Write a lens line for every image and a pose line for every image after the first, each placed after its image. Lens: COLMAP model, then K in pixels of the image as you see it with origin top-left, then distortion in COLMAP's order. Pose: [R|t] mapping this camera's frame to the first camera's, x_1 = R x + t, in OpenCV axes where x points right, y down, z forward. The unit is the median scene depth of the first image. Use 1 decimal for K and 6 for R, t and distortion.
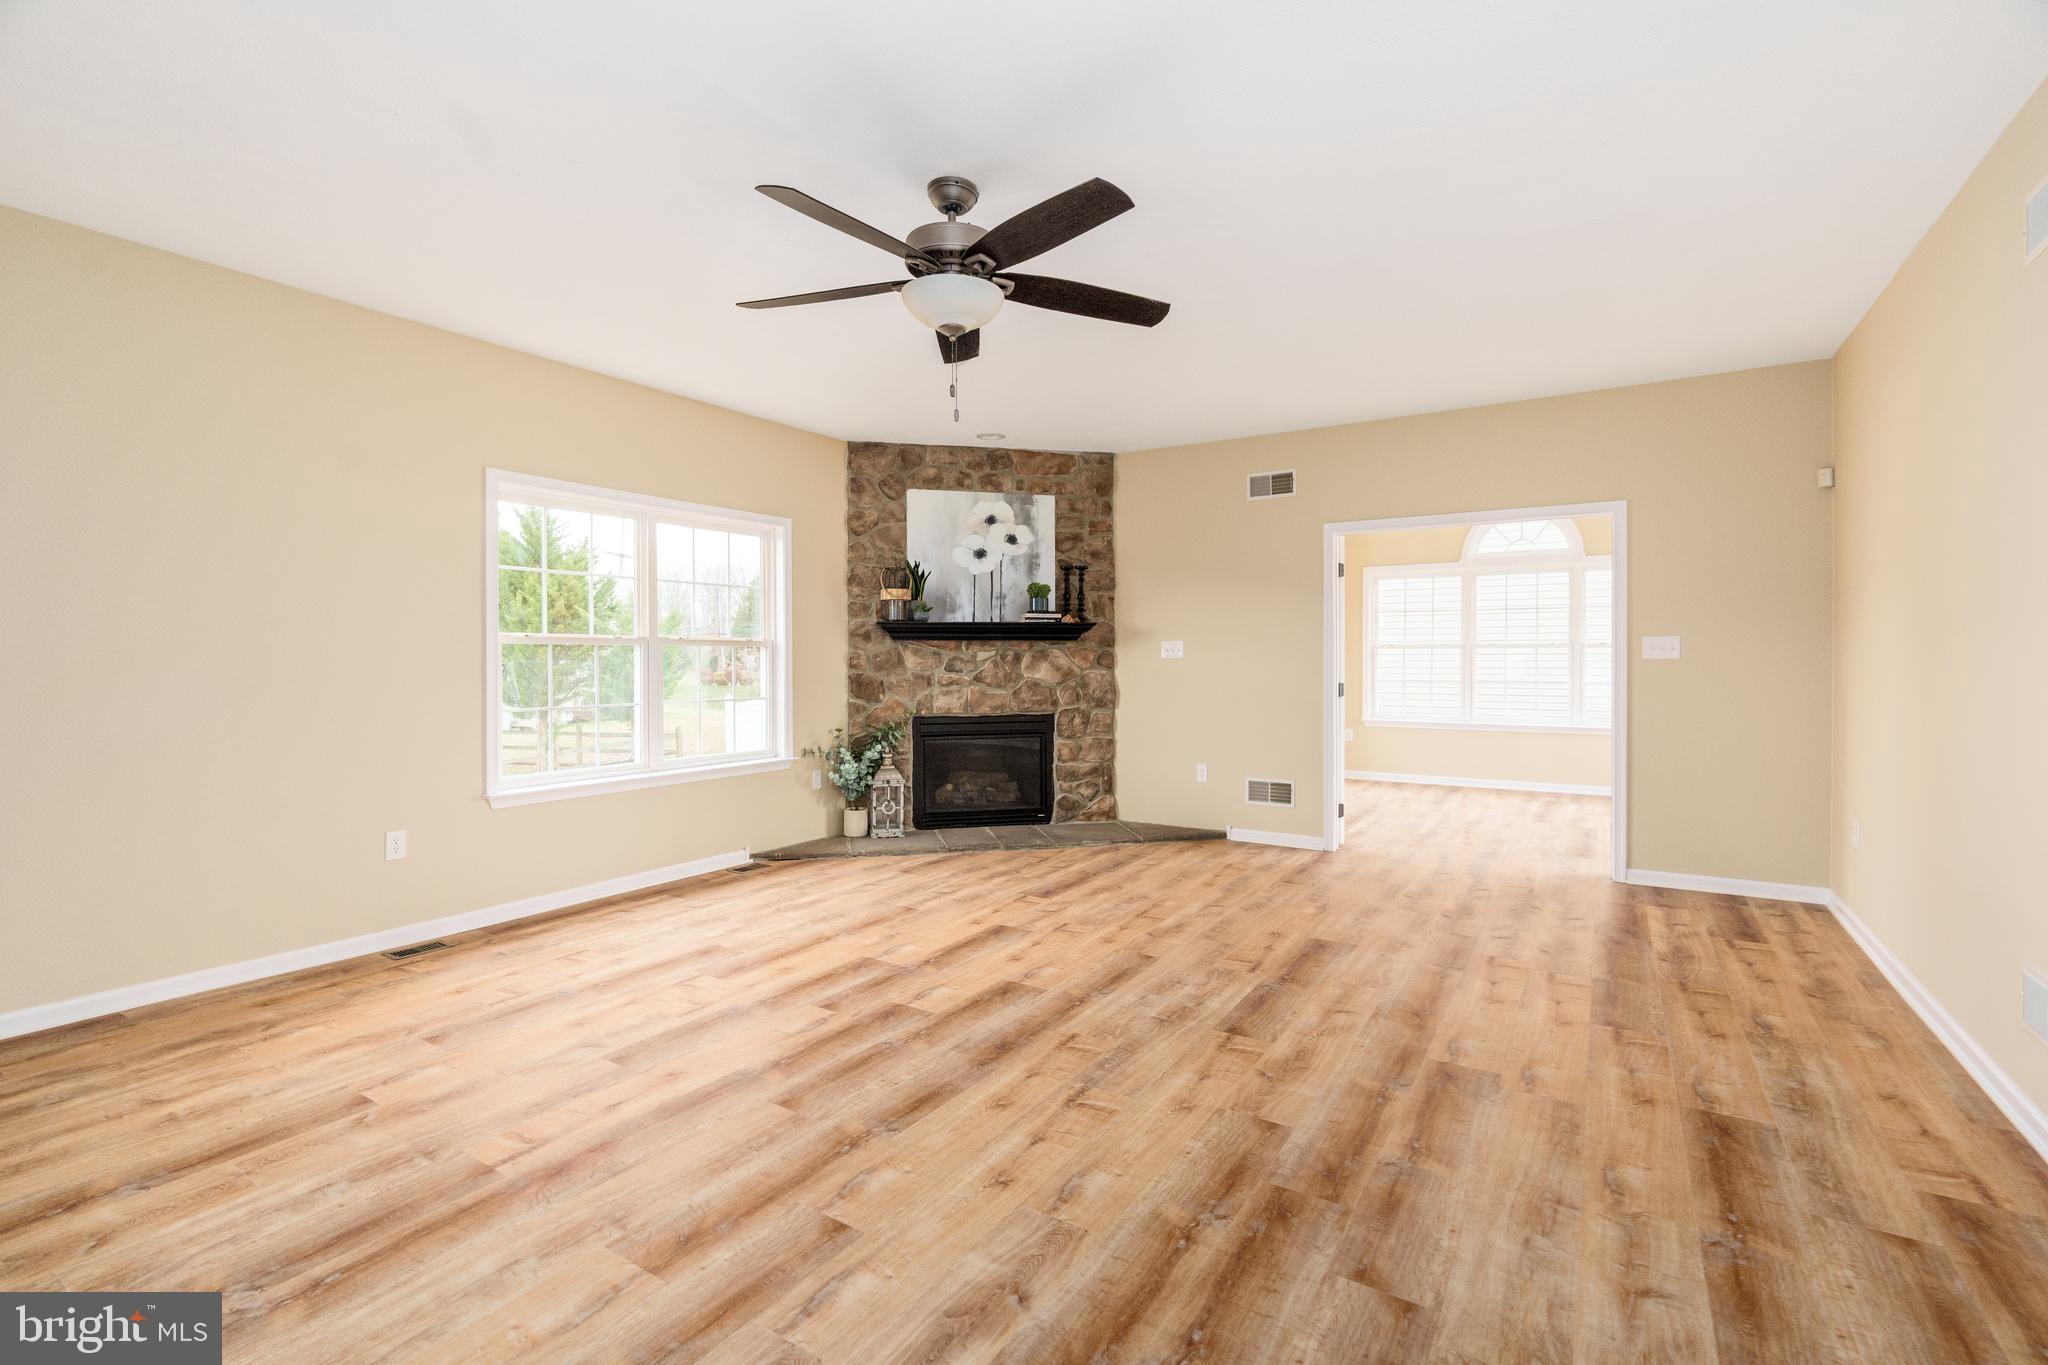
lens RADIAL K [[916.5, 0, 1021.1], [0, 916.5, 673.6], [0, 0, 1]] dist [-0.008772, 0.000095]
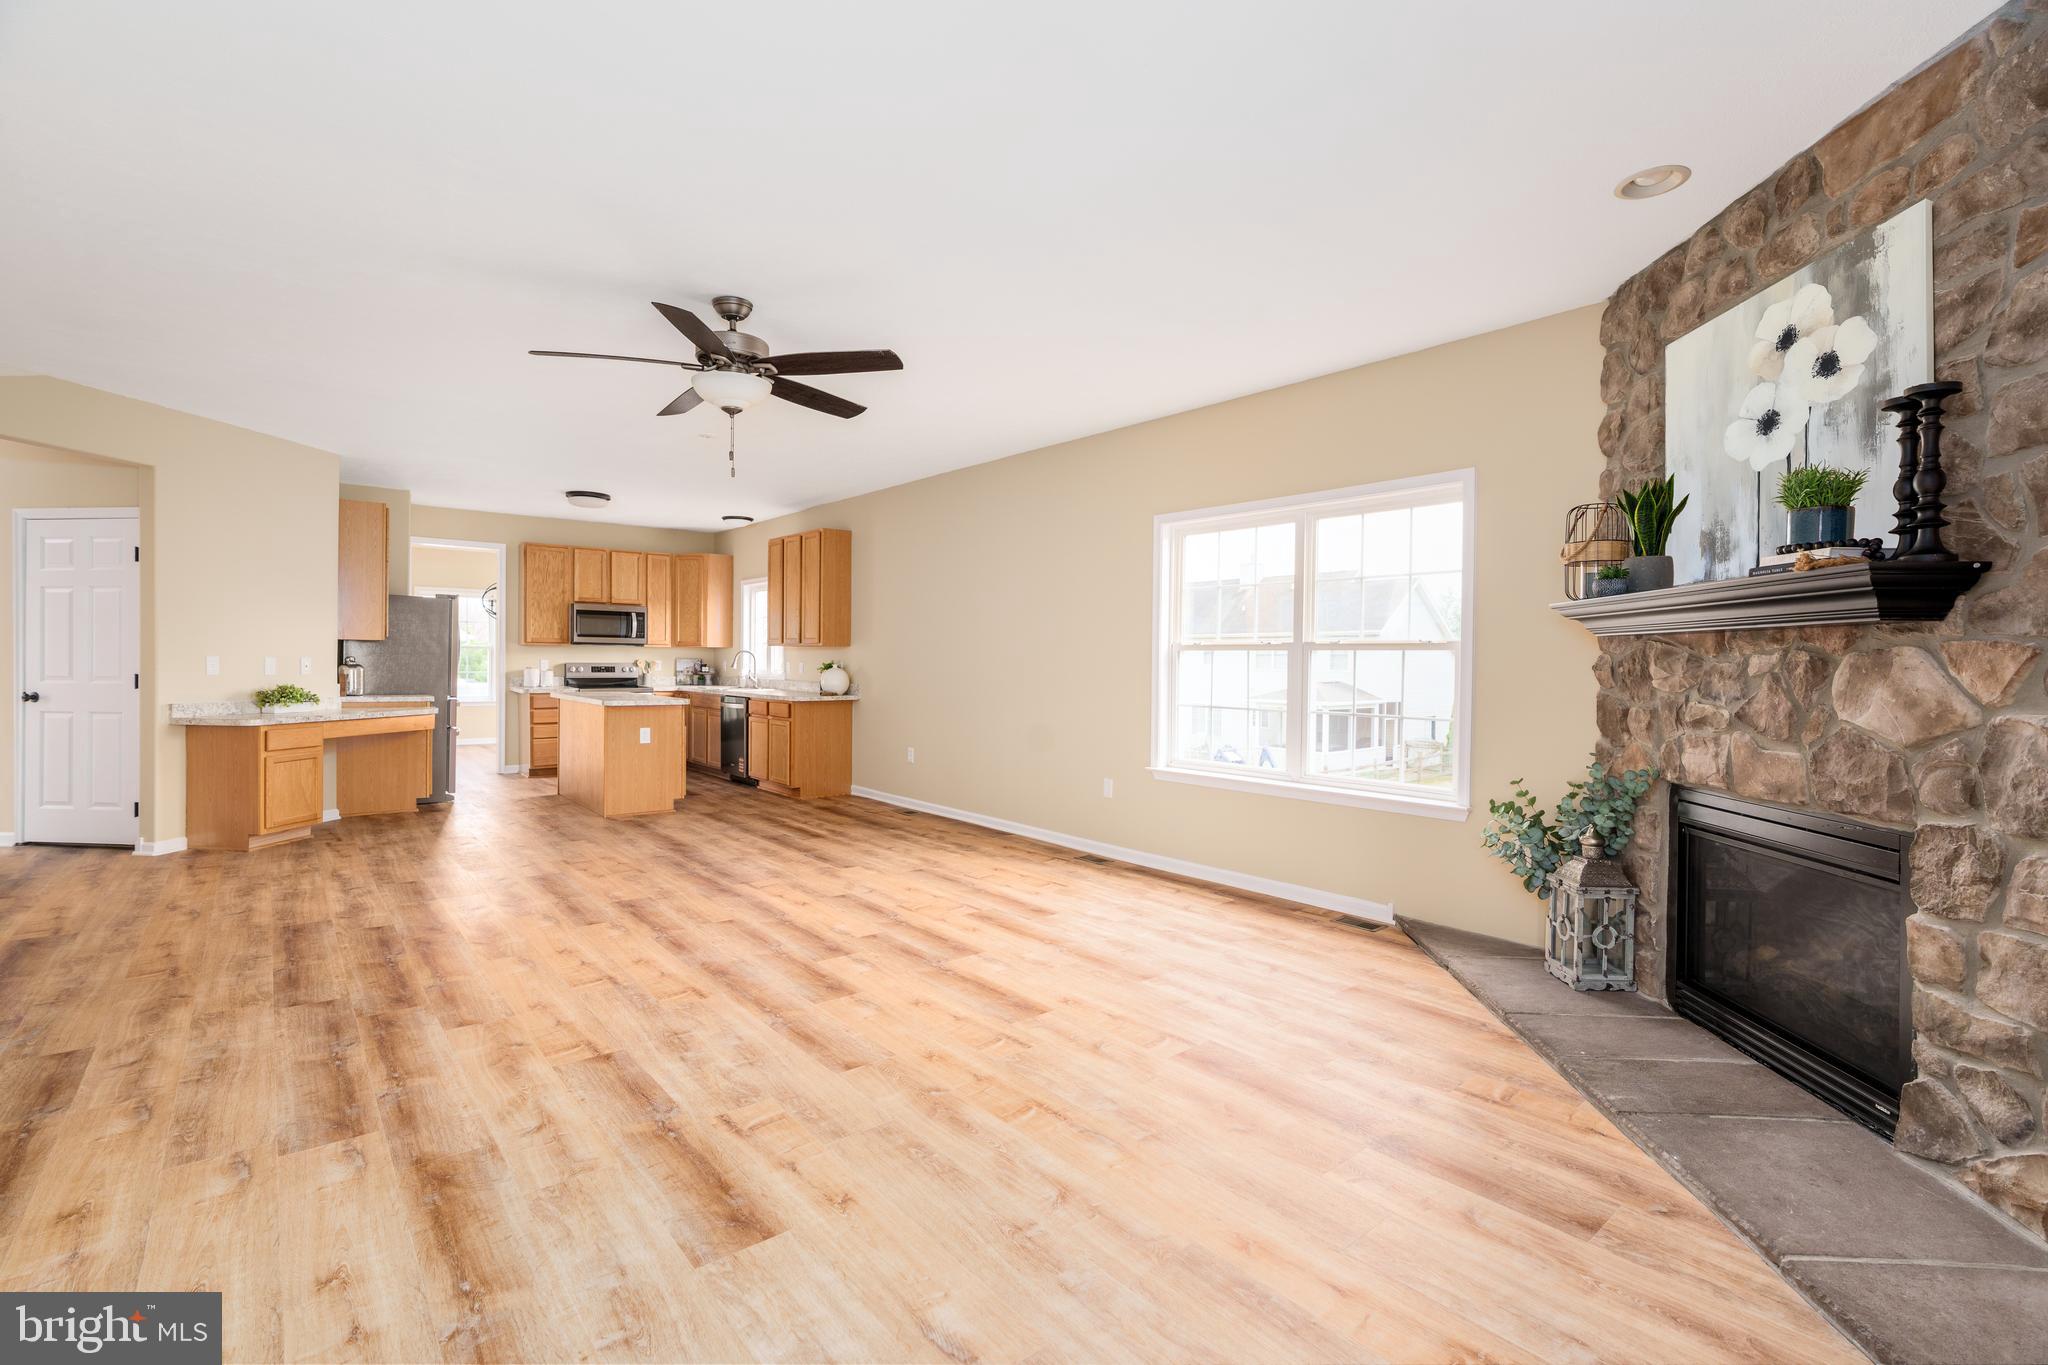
lens RADIAL K [[916.5, 0, 1021.1], [0, 916.5, 673.6], [0, 0, 1]] dist [-0.008772, 0.000095]
pose [[-0.302692, 0.008618, -0.953050, 0.602690], [-0.029602, 0.999392, 0.018438, -0.016011], [0.952629, 0.033793, -0.302253, 1.024104]]
